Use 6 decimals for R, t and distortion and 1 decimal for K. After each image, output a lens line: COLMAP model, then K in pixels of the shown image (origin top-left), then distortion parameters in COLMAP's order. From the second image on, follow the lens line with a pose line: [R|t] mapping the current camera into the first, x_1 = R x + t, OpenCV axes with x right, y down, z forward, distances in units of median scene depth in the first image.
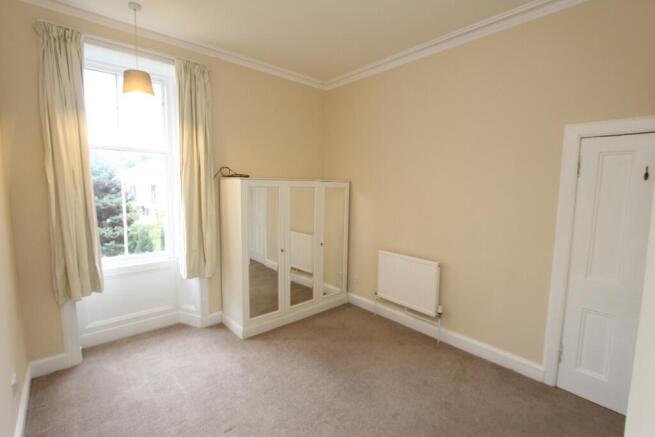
lens RADIAL K [[303.9, 0, 327.5], [0, 303.9, 218.5], [0, 0, 1]] dist [-0.001965, -0.000159]
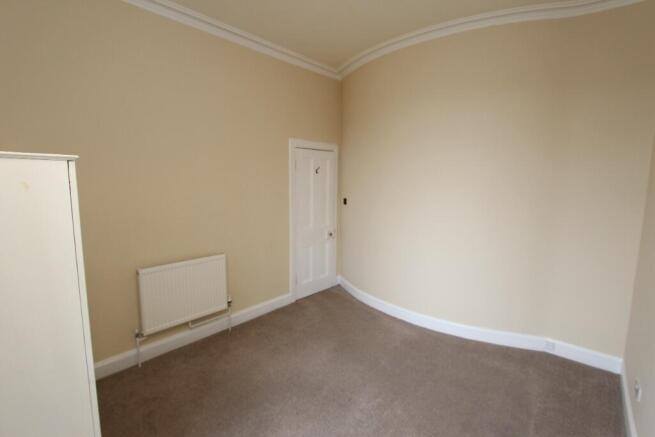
lens RADIAL K [[303.9, 0, 327.5], [0, 303.9, 218.5], [0, 0, 1]] dist [-0.001965, -0.000159]
pose [[-0.112189, -0.147413, 0.982692, -0.631162], [0.099784, 0.982265, 0.158740, -0.092718], [-0.988664, 0.115866, -0.095490, 0.740577]]
